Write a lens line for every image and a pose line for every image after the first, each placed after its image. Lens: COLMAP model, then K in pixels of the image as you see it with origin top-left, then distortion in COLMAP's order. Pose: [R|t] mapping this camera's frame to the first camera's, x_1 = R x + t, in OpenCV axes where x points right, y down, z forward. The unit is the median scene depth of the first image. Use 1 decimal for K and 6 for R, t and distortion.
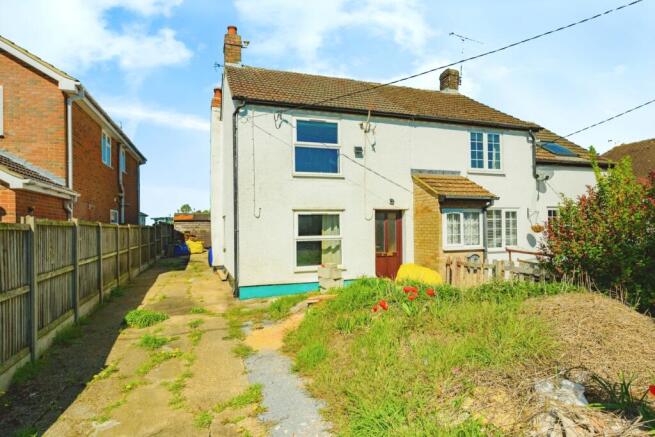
lens RADIAL K [[371.6, 0, 322.6], [0, 371.6, 213.6], [0, 0, 1]] dist [-0.001472, -0.000366]
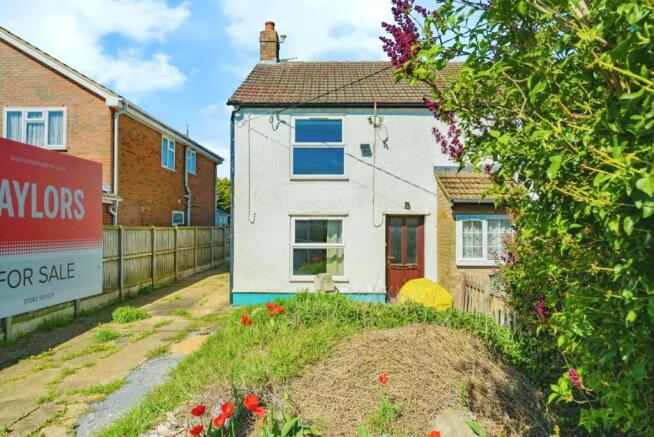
lens RADIAL K [[438.9, 0, 327.6], [0, 438.9, 203.7], [0, 0, 1]] dist [0.000882, 0.000045]
pose [[0.940426, -0.002037, -0.339992, 0.381061], [-0.002781, 0.999902, -0.013685, -0.023168], [0.339987, 0.013815, 0.940329, -0.017249]]
